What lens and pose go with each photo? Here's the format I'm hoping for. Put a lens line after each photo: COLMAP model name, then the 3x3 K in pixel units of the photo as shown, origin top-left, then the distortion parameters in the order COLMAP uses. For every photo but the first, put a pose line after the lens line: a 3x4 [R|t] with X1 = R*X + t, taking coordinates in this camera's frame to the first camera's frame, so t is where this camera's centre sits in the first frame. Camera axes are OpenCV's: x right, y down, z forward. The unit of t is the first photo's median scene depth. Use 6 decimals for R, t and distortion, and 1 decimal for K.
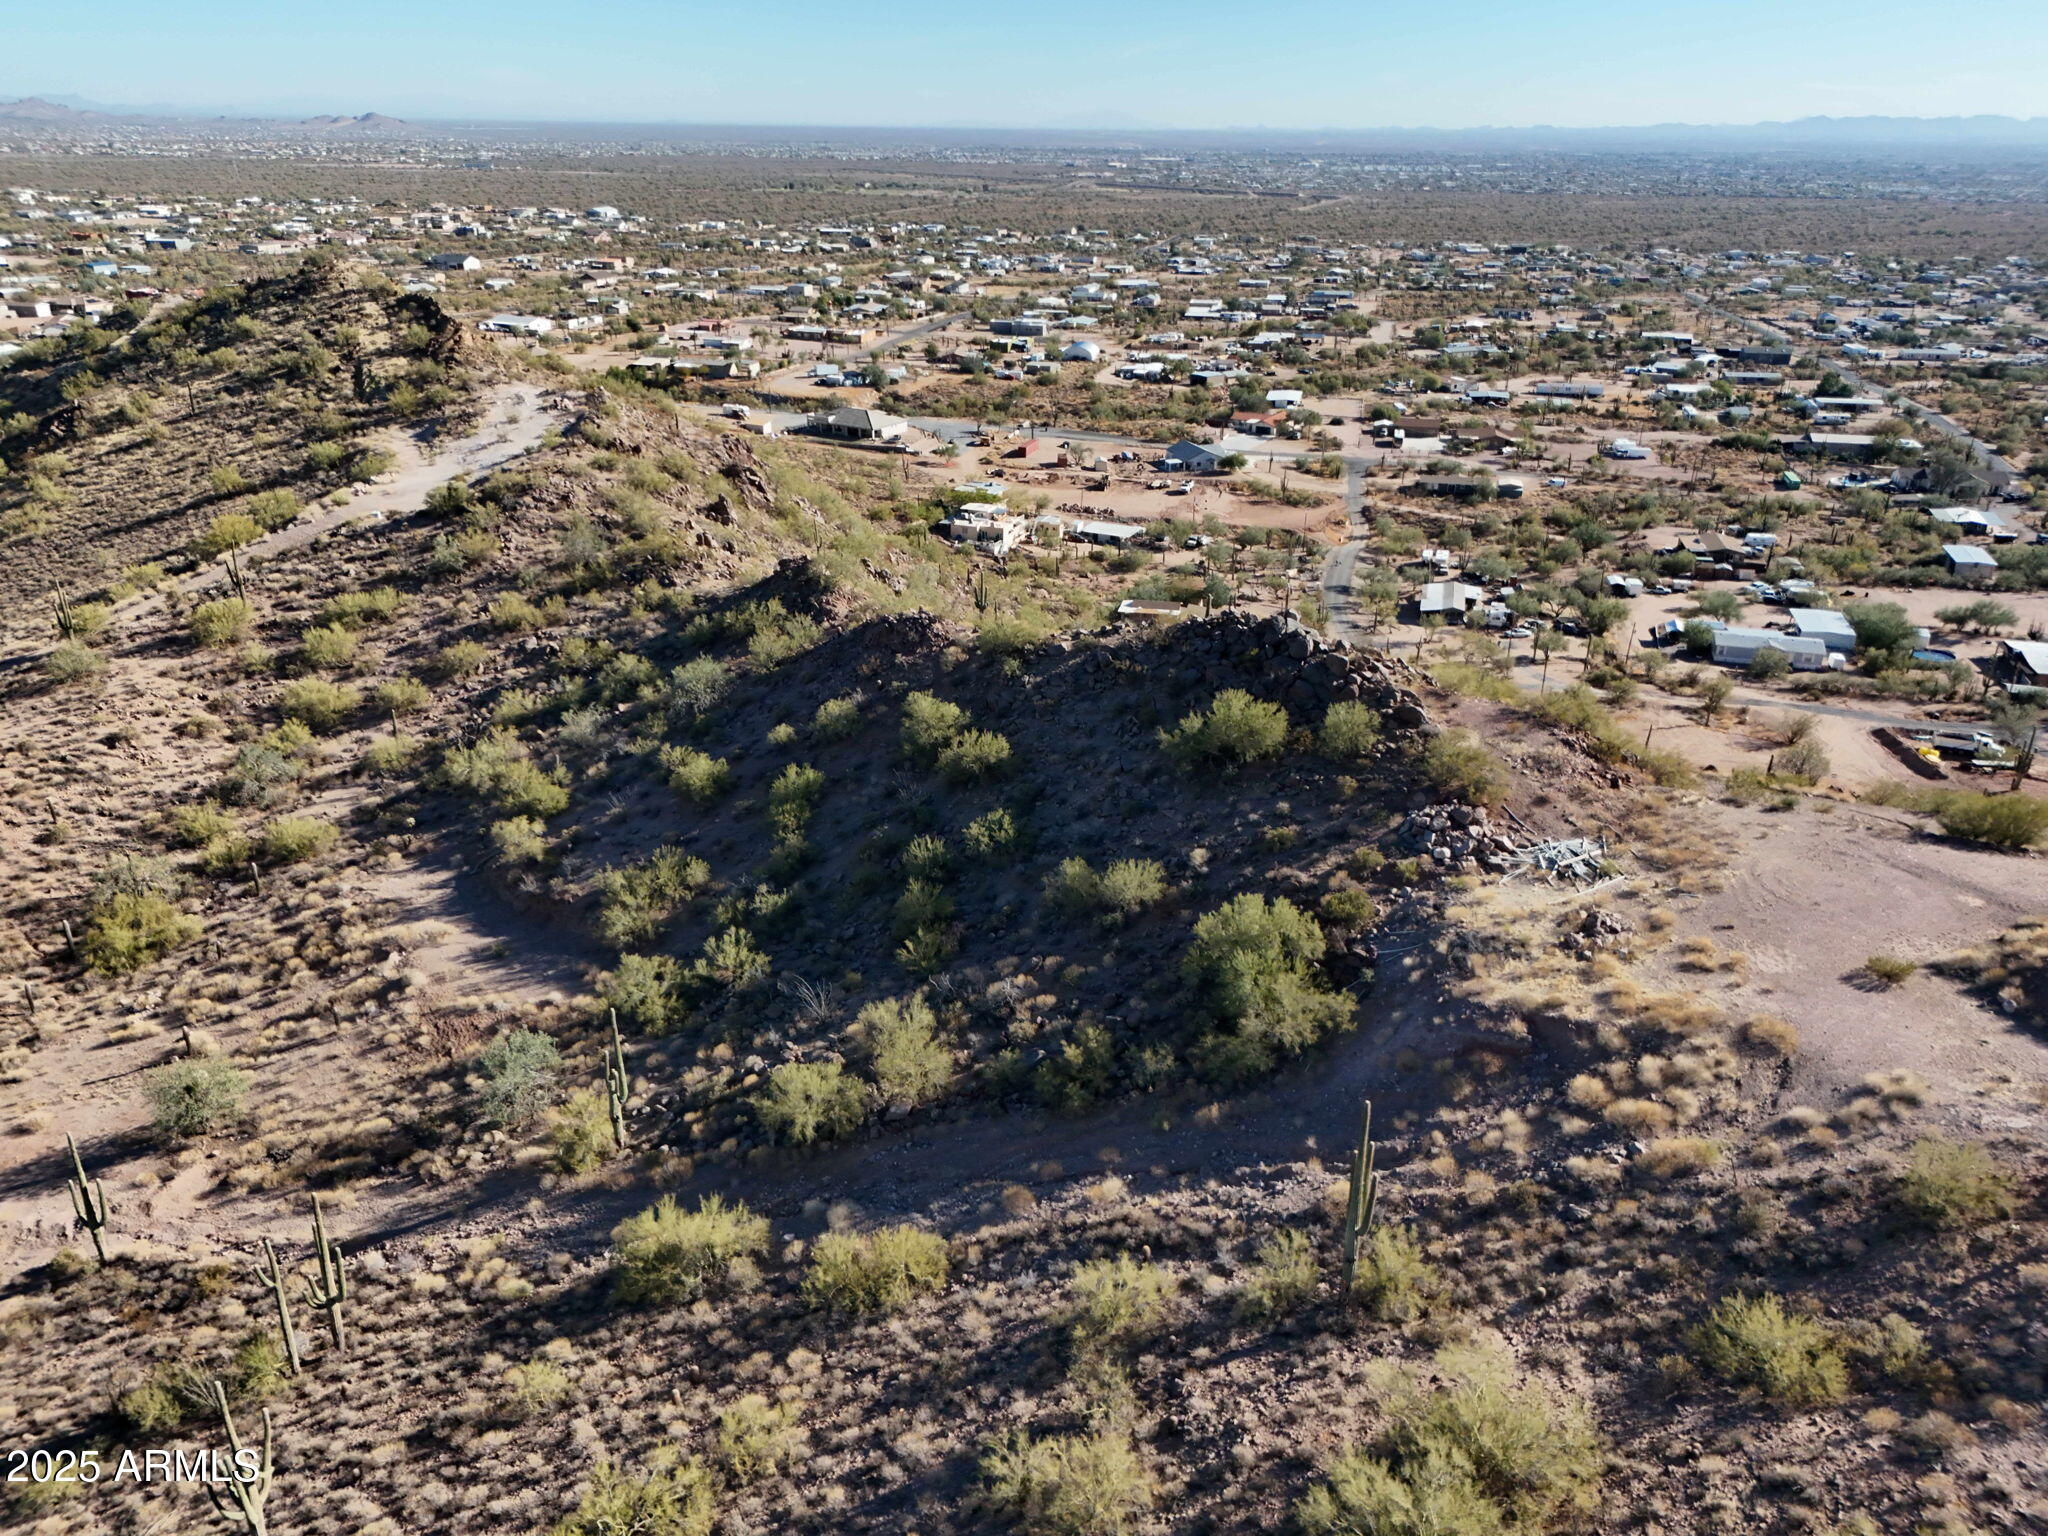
lens RADIAL K [[1504.1, 0, 1025.9], [0, 1504.1, 774.0], [0, 0, 1]] dist [0.079582, -0.080711]
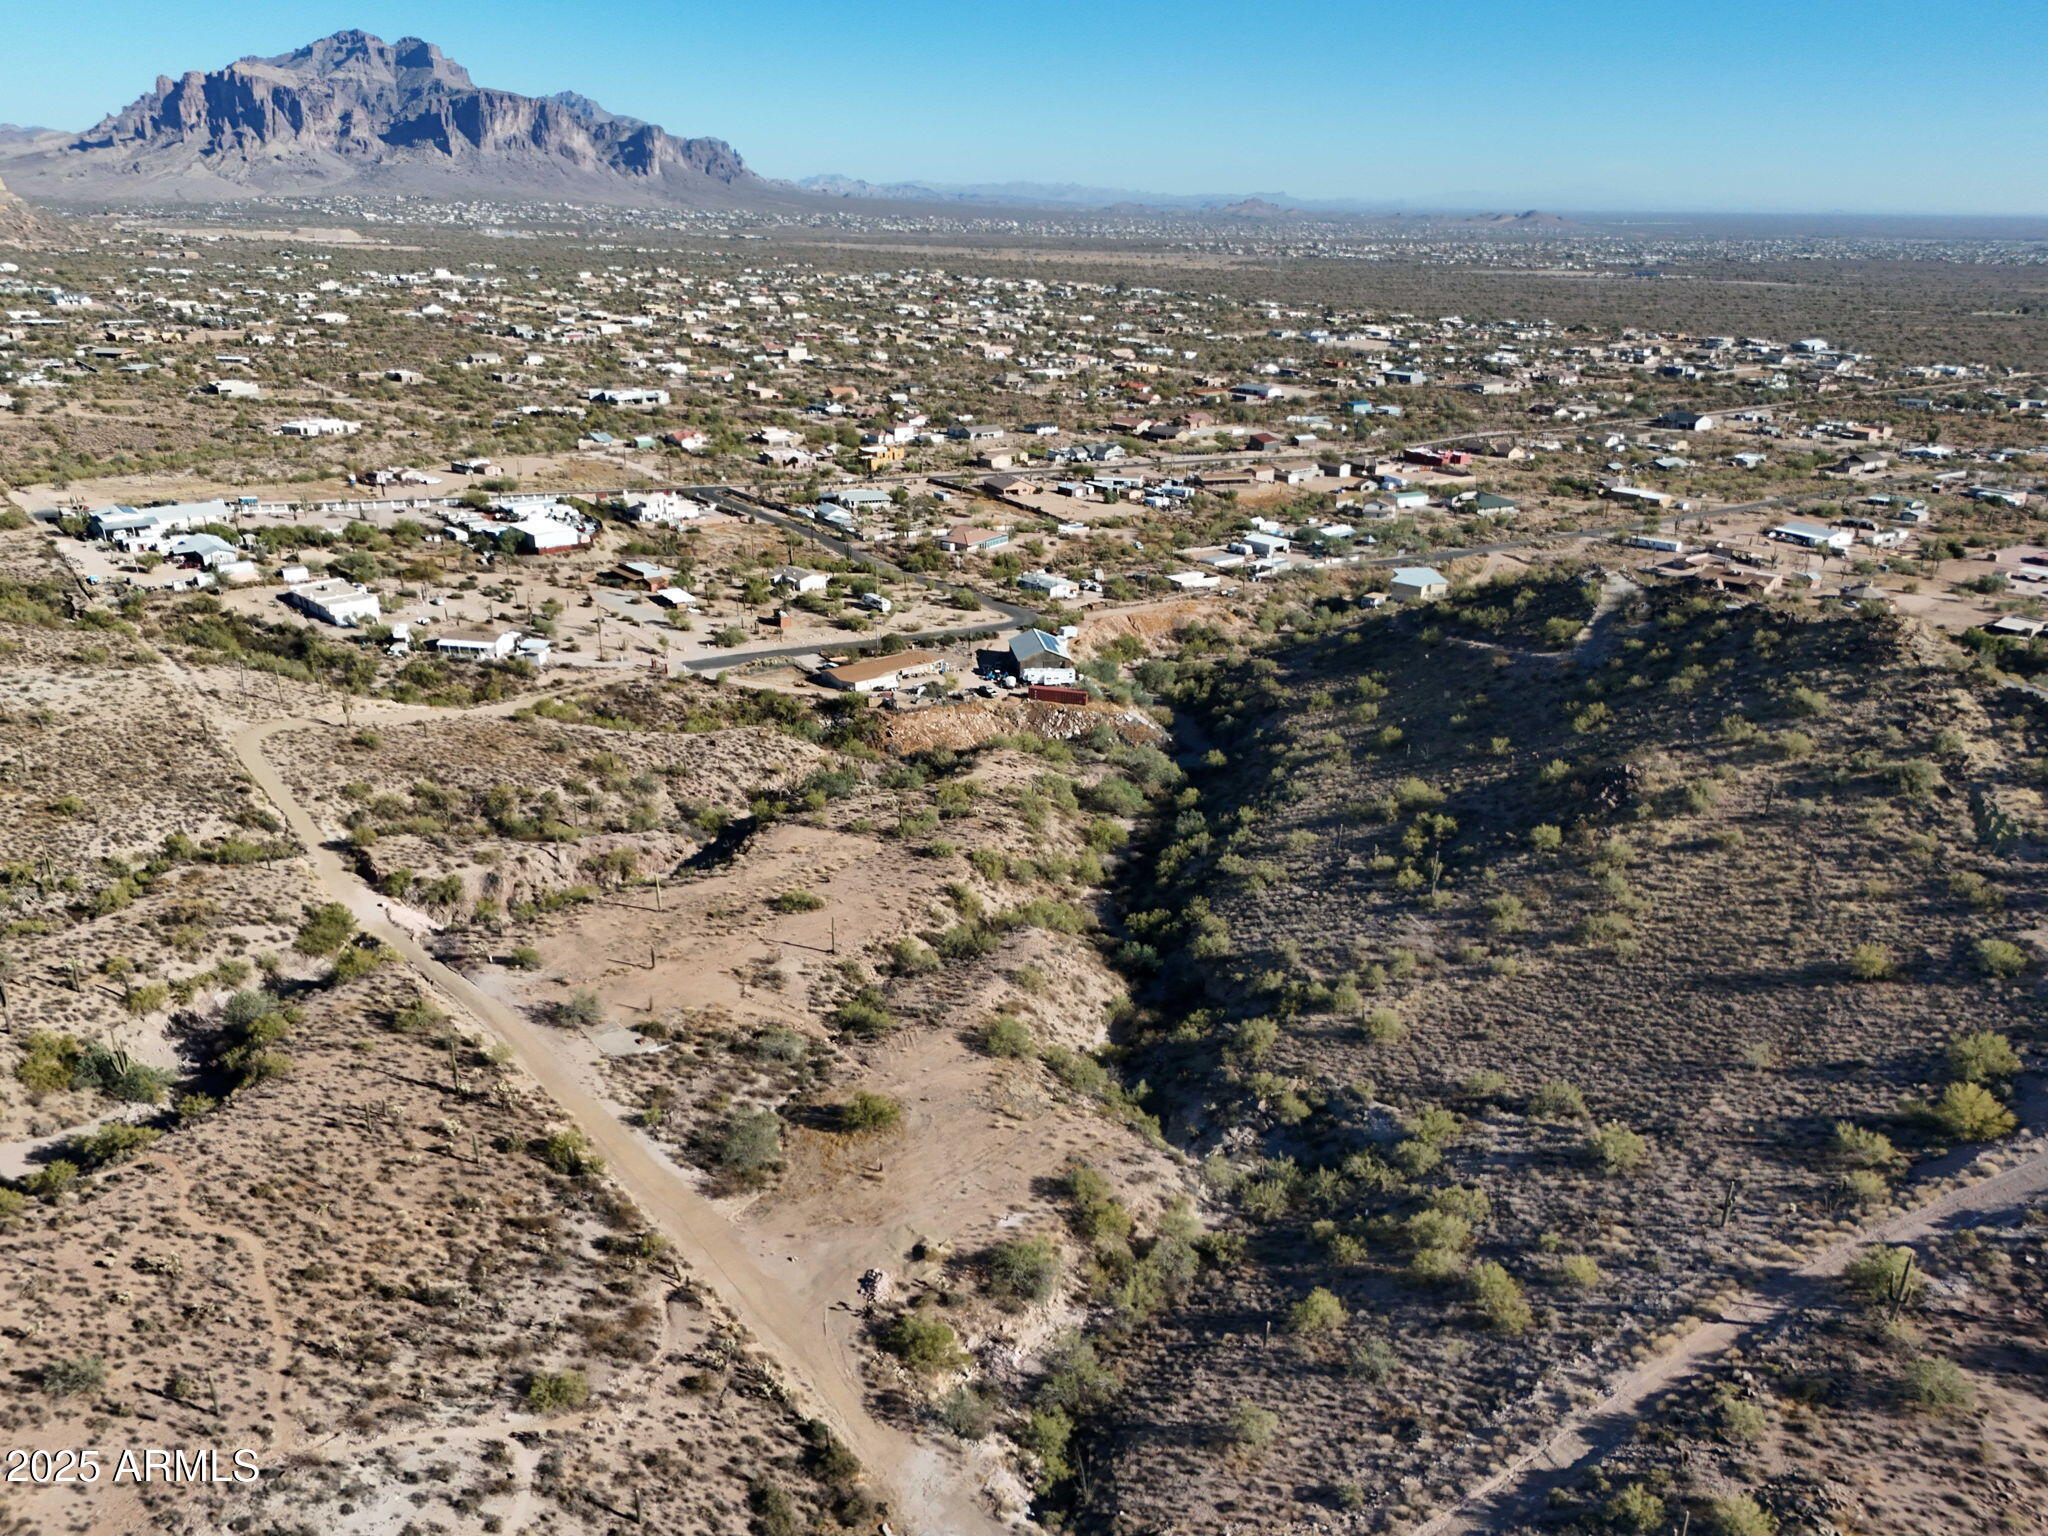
lens RADIAL K [[1506.3, 0, 1024.0], [0, 1506.3, 768.0], [0, 0, 1]] dist [0.075085, -0.072731]
pose [[0.783619, 0.219733, -0.581084, -0.206604], [-0.250751, 0.967653, 0.027762, -0.099316], [0.568388, 0.123953, 0.813370, 0.009957]]
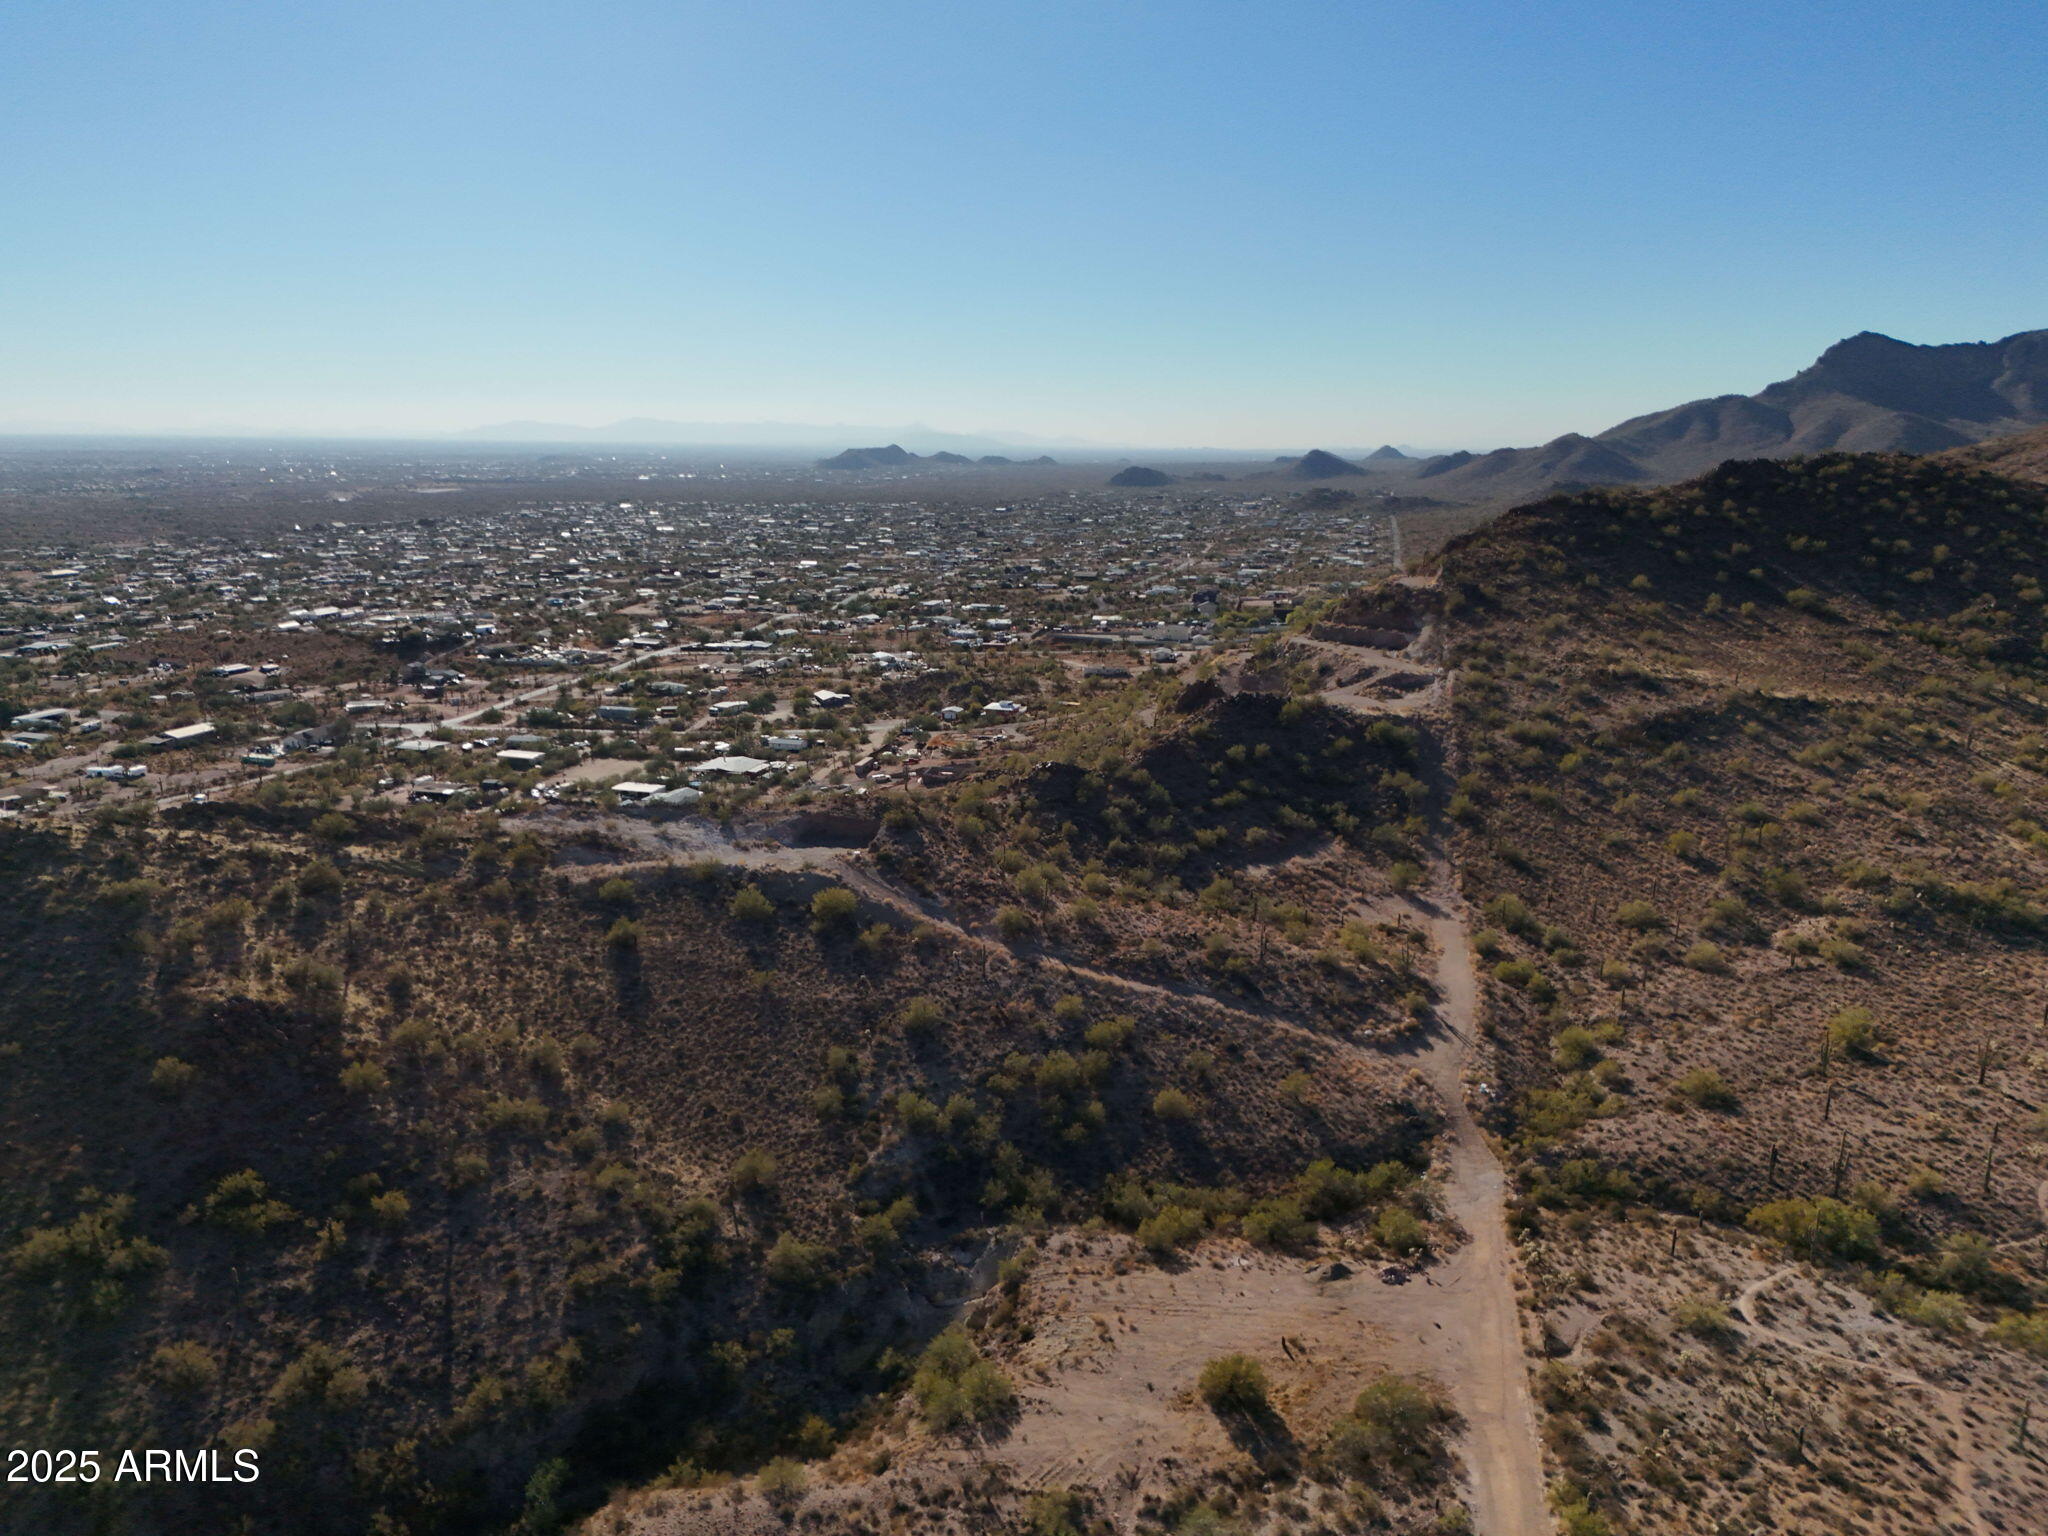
lens RADIAL K [[1504.1, 0, 1025.9], [0, 1504.1, 774.0], [0, 0, 1]] dist [0.079582, -0.080711]
pose [[0.007313, -0.227678, 0.973709, -0.764774], [0.388740, 0.897791, 0.207007, -0.200222], [-0.921318, 0.377006, 0.095073, 0.291427]]
